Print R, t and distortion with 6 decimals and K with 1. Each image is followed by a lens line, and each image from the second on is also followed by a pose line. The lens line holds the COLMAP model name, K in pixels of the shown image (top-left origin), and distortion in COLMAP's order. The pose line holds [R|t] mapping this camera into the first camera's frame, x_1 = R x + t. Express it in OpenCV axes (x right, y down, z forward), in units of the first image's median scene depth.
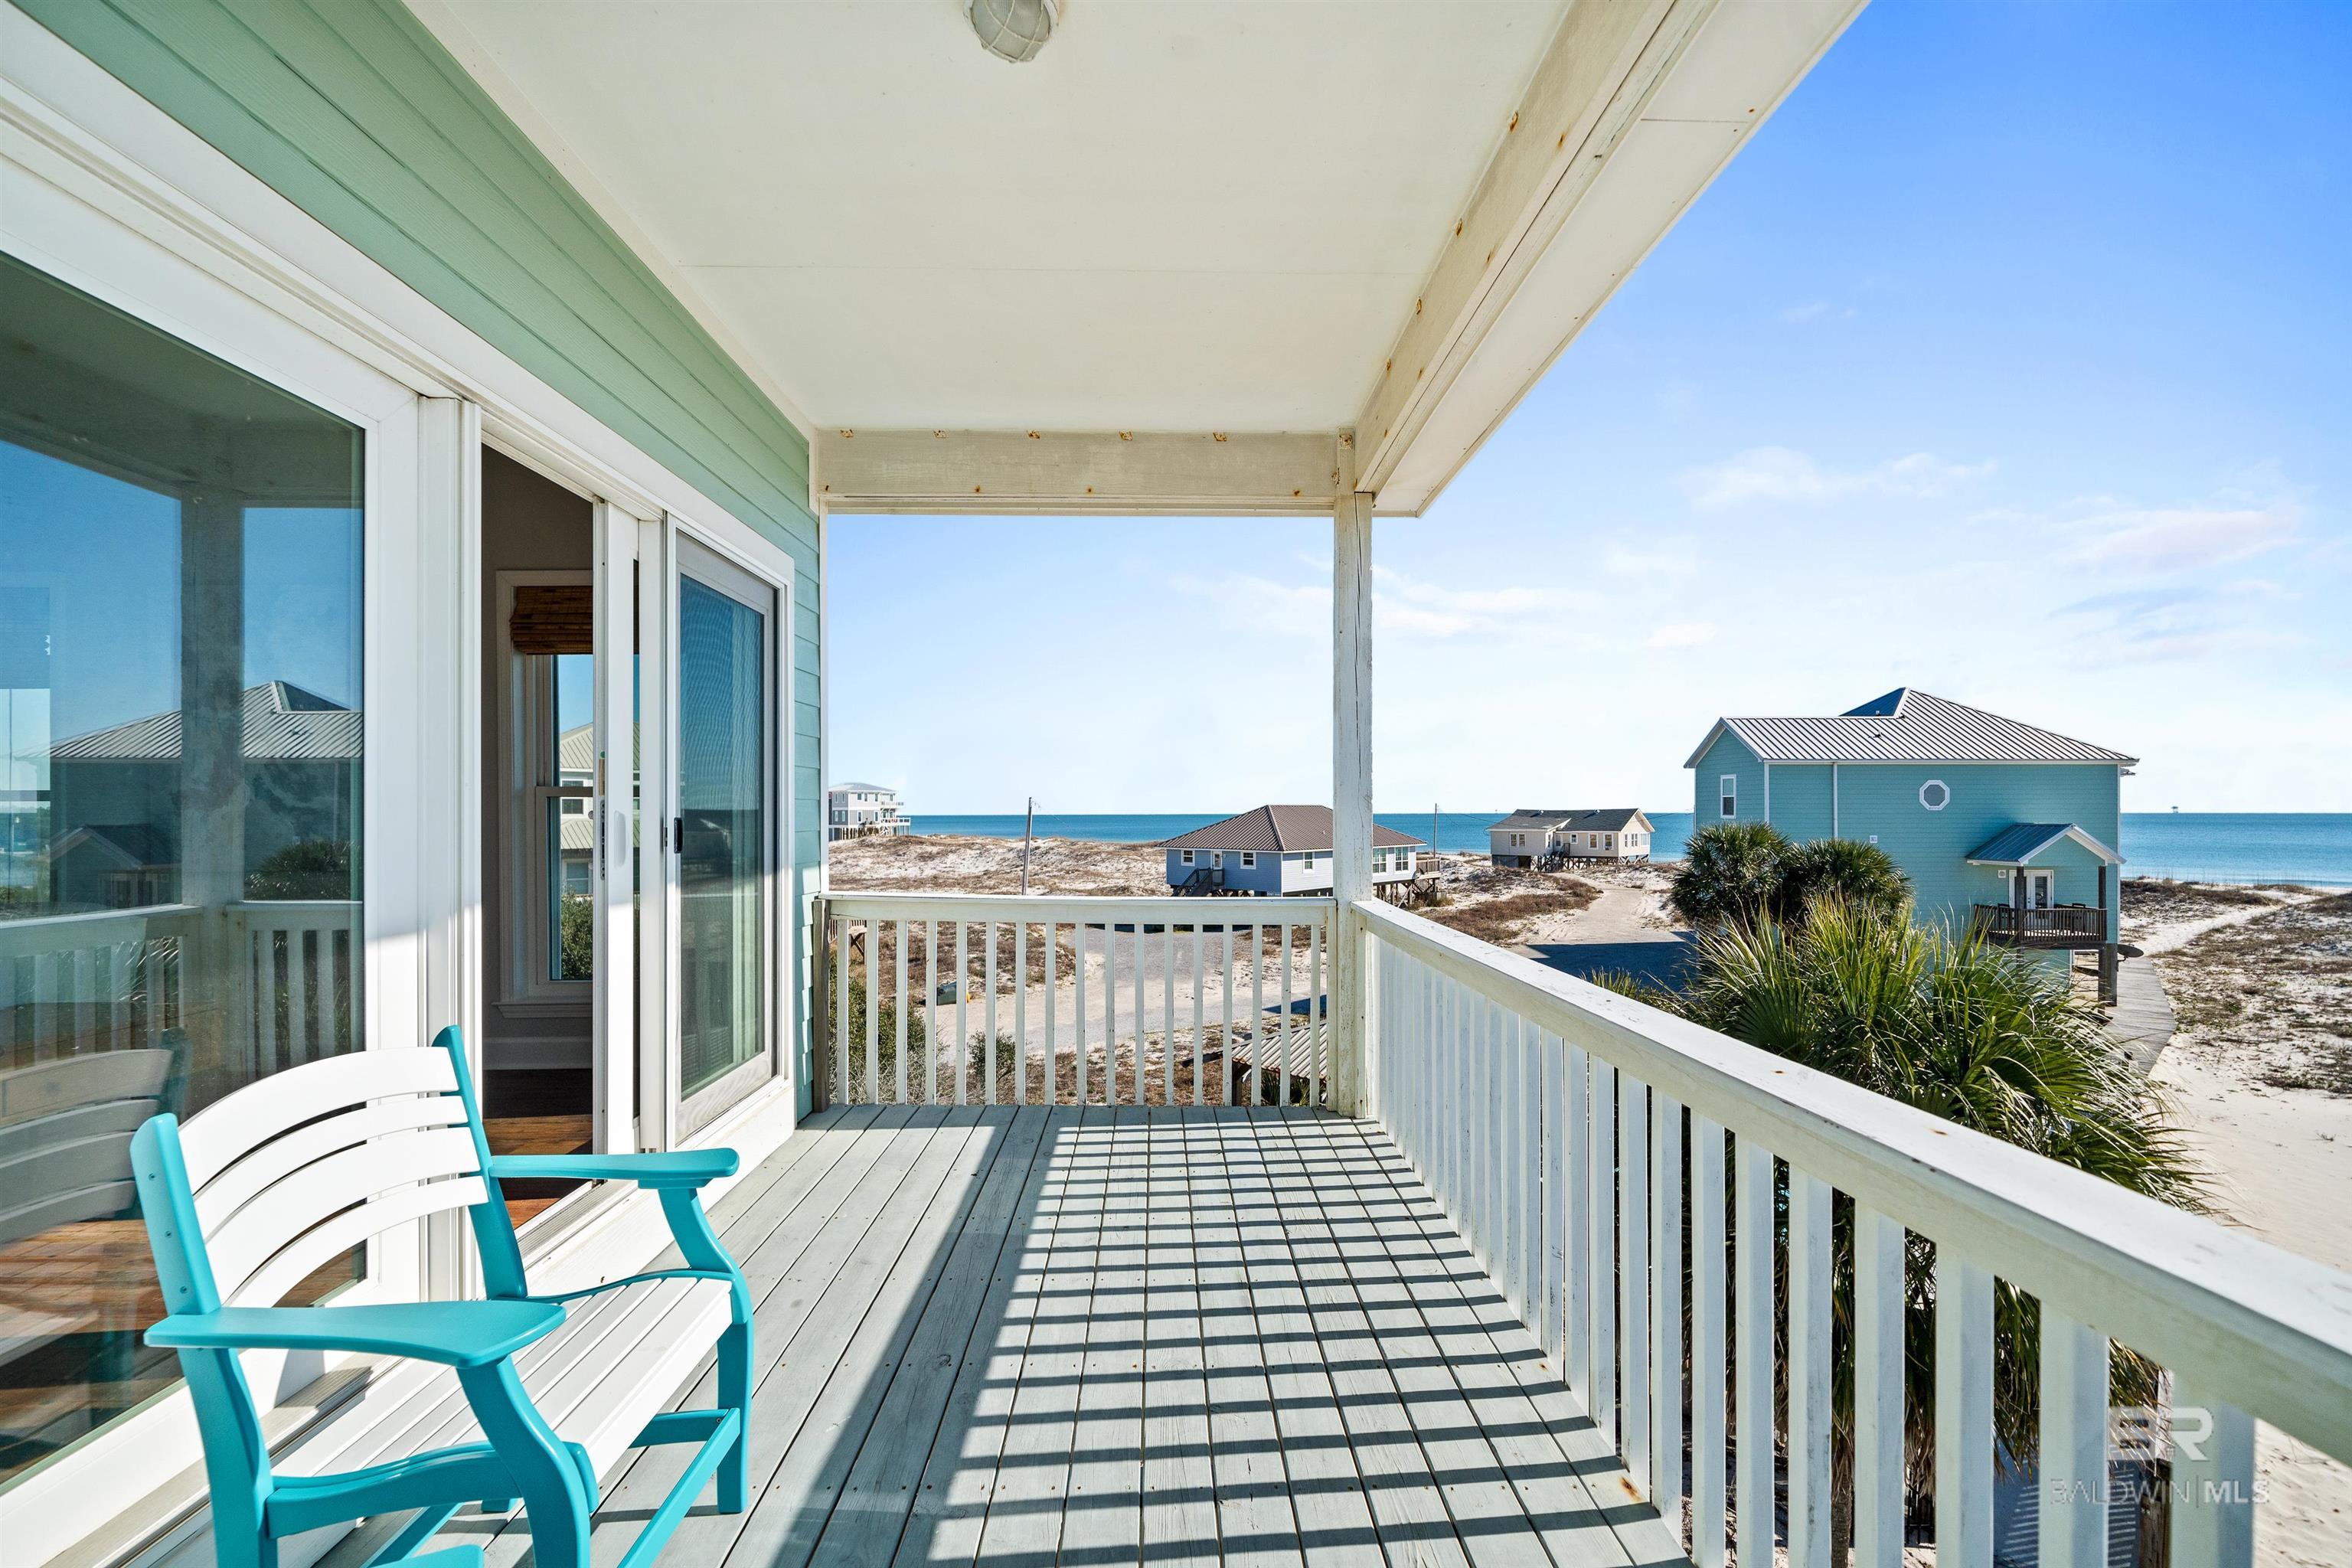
lens RADIAL K [[951.6, 0, 1171.3], [0, 951.6, 804.2], [0, 0, 1]] dist [-0.002436, 0.000646]
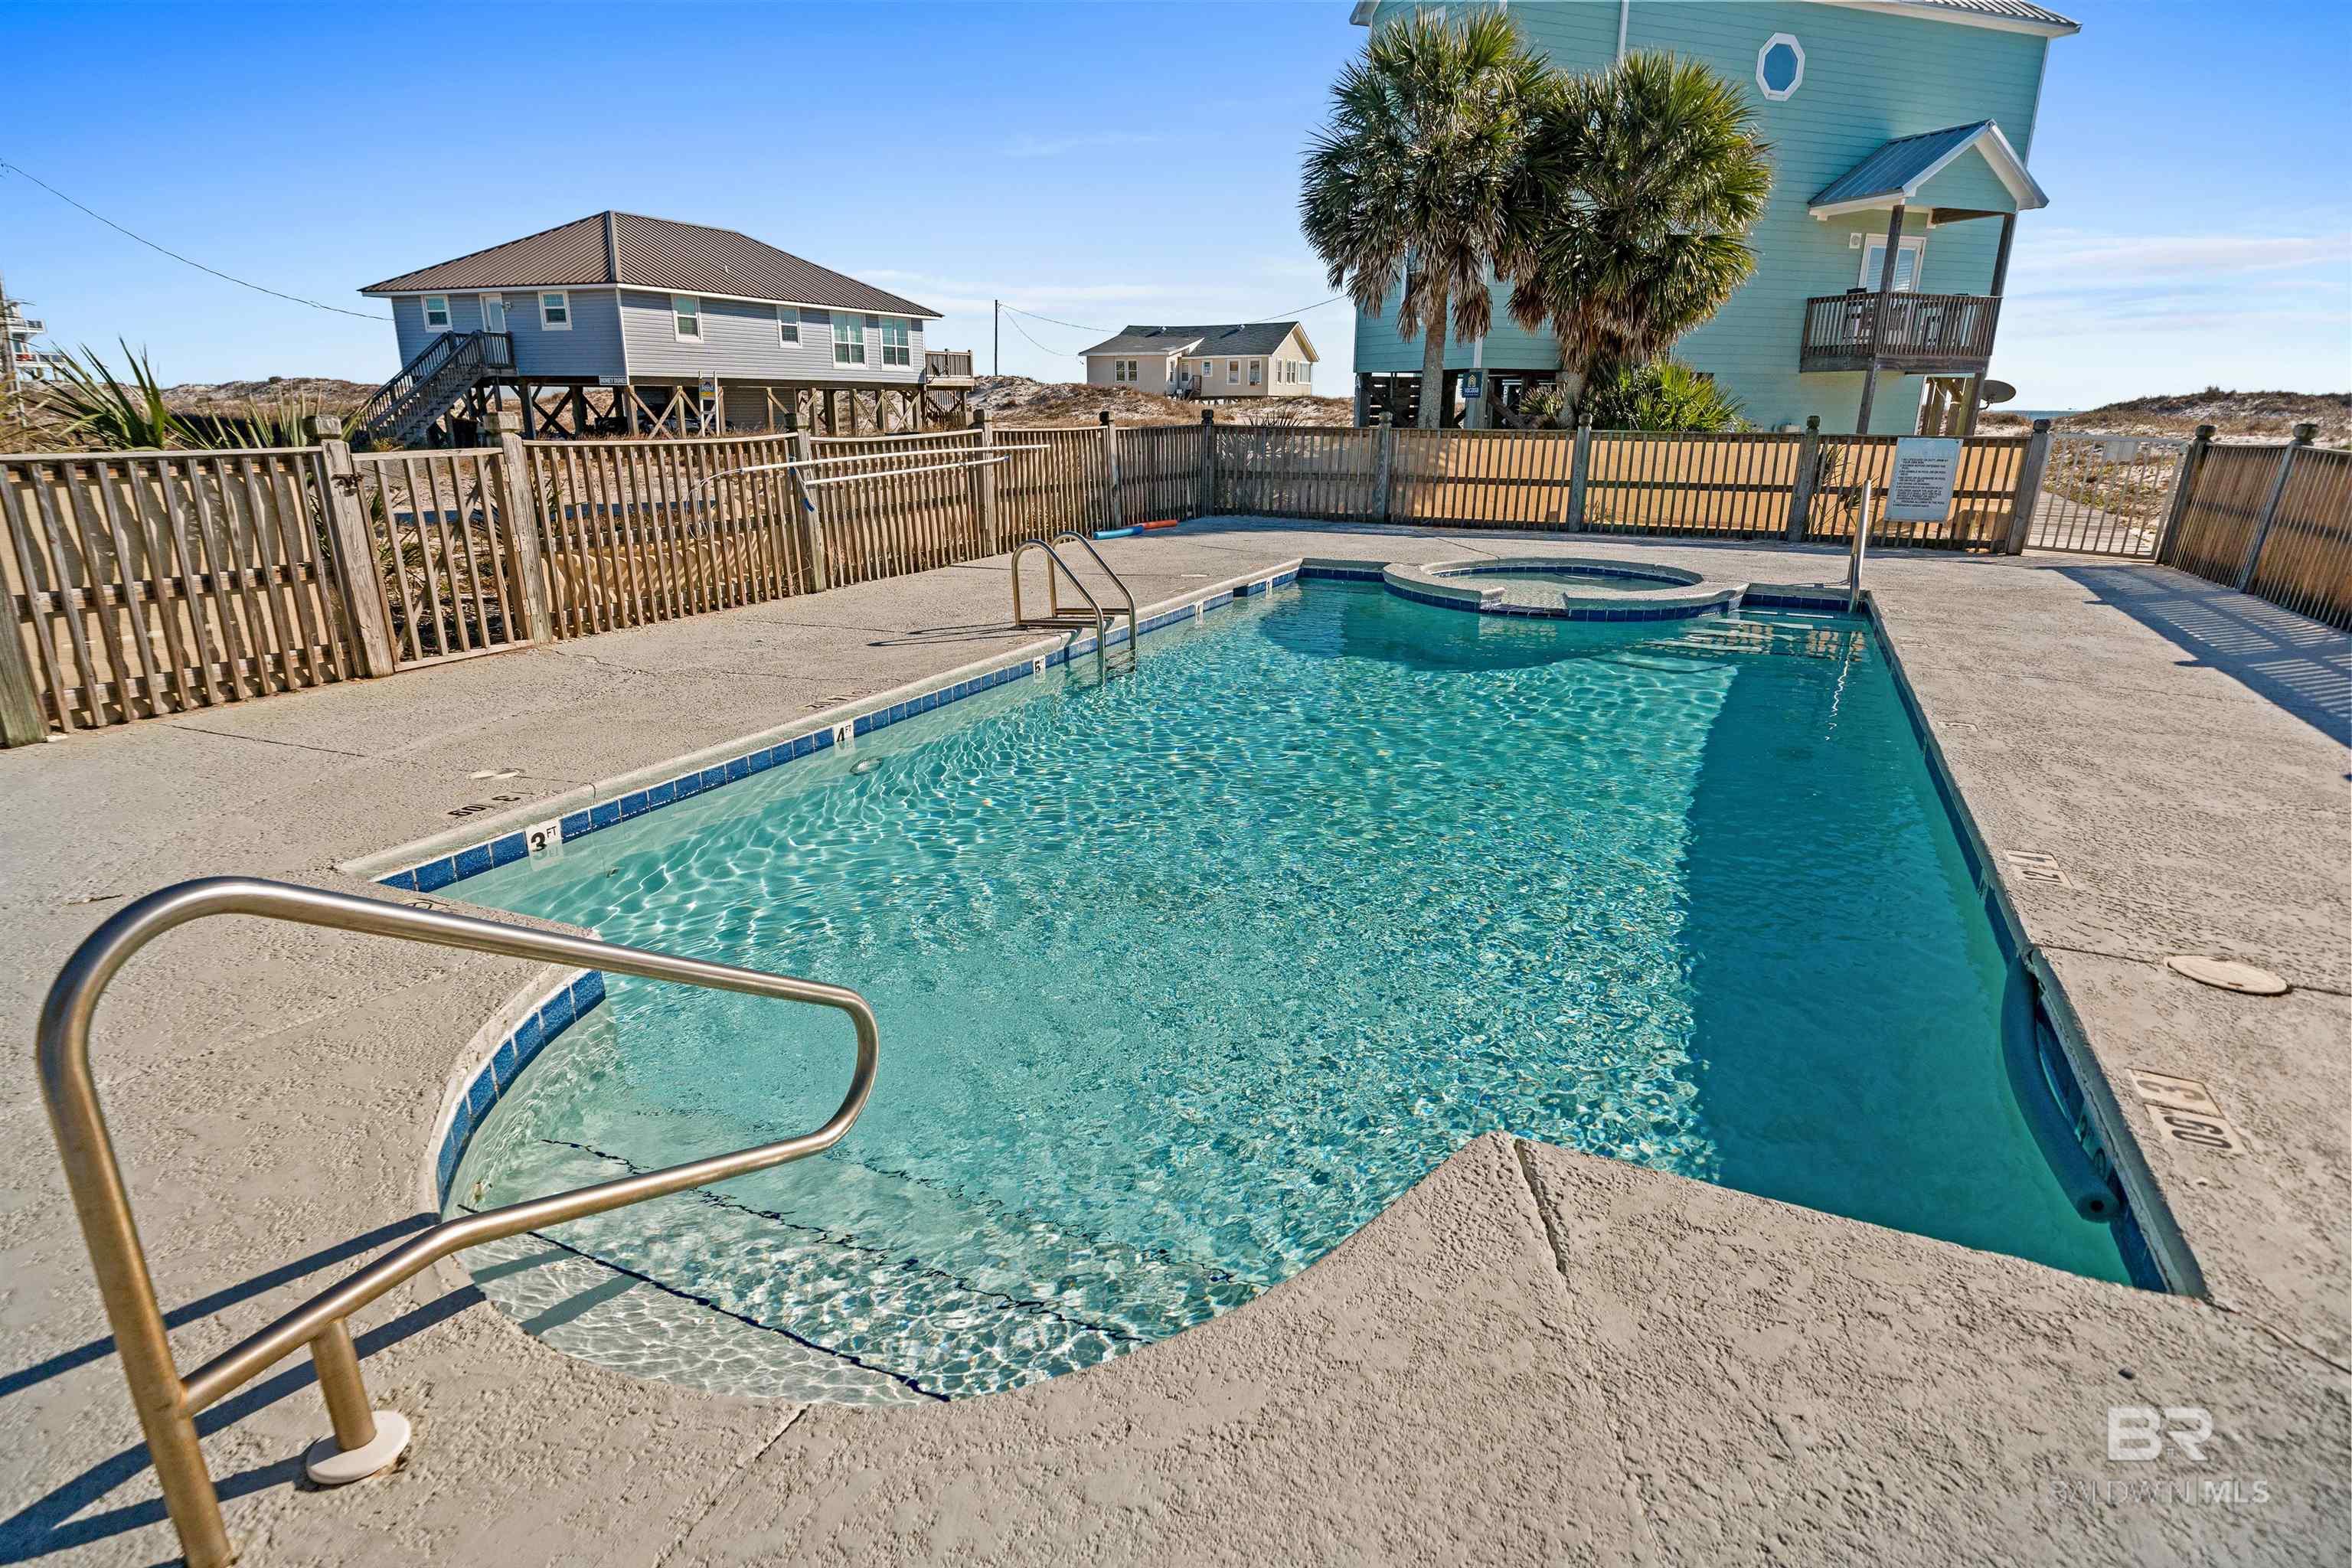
lens RADIAL K [[1272.7, 0, 1158.1], [0, 1272.7, 797.5], [0, 0, 1]] dist [0.002574, 0.000611]
pose [[0.942676, -0.092393, 0.320663, 0.233948], [-0.007107, 0.955131, 0.296097, 0.169704], [-0.333633, -0.281403, 0.899723, 0.389798]]
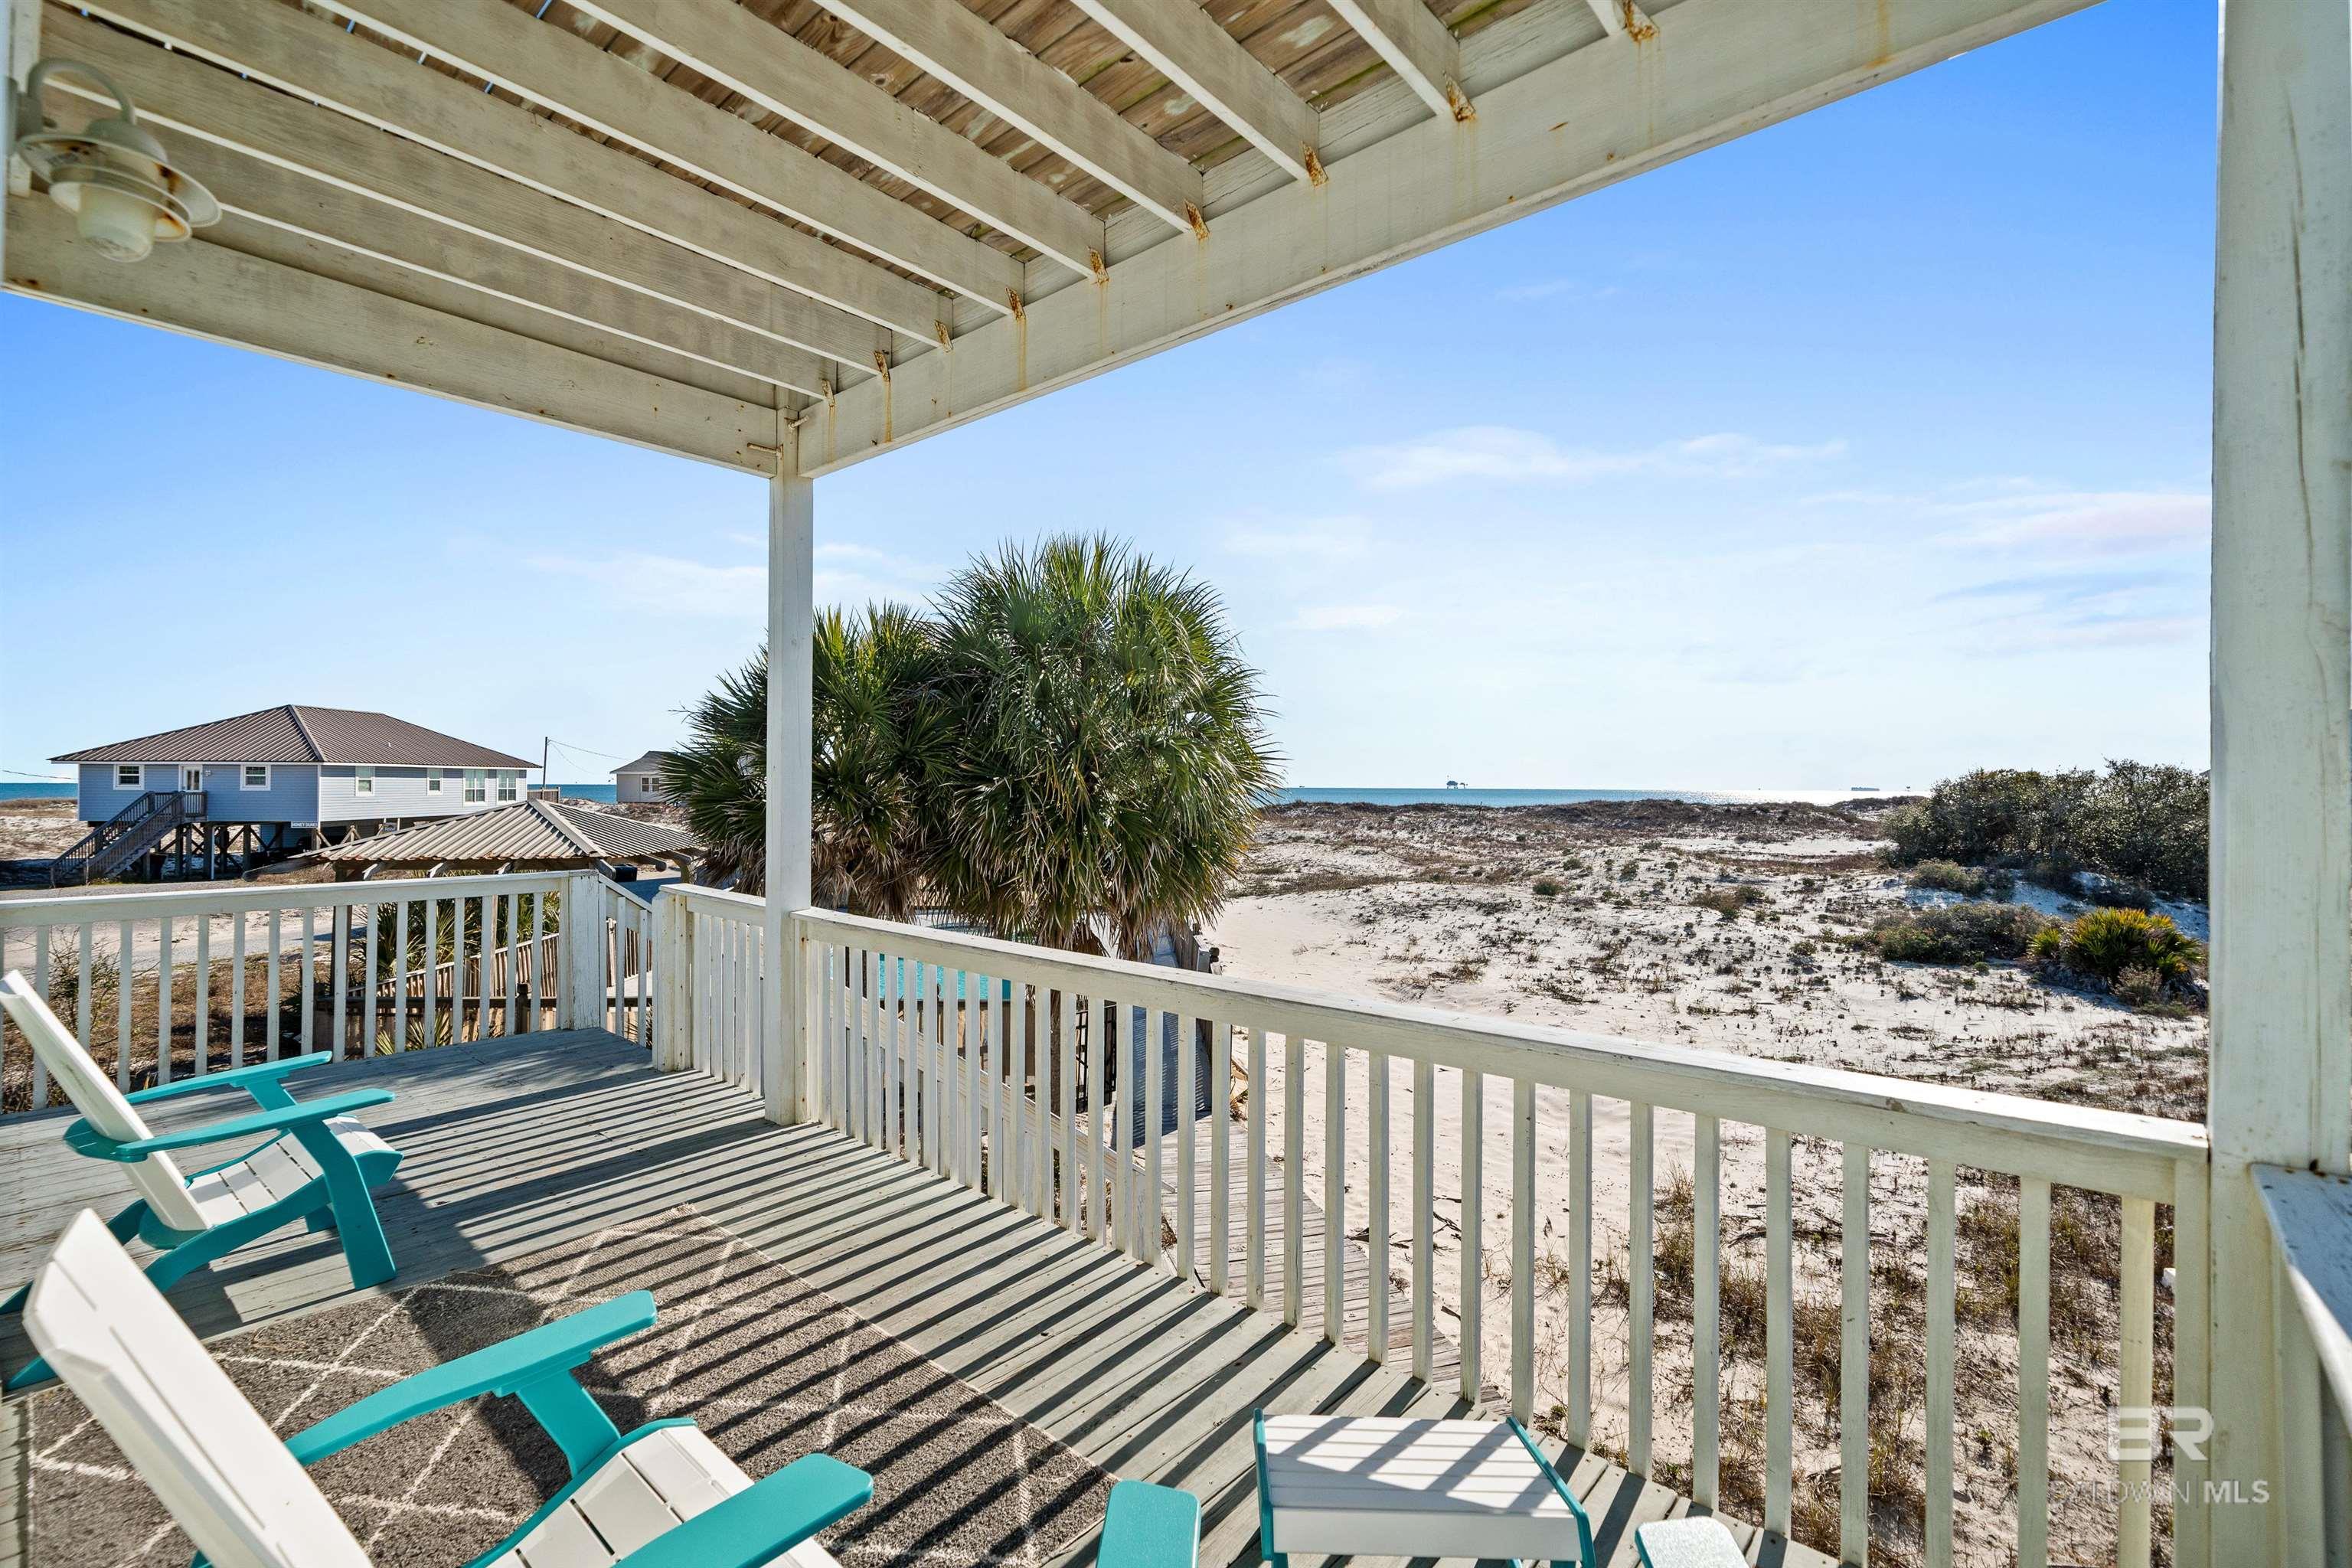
lens RADIAL K [[1046.8, 0, 1176.0], [0, 1046.8, 784.0], [0, 0, 1]] dist [0.000175, -0.000040]
pose [[0.677264, 0.007413, 0.735703, -0.042410], [-0.010710, 0.999943, -0.000217, 0.094095], [-0.735662, -0.007732, 0.677304, -0.004862]]
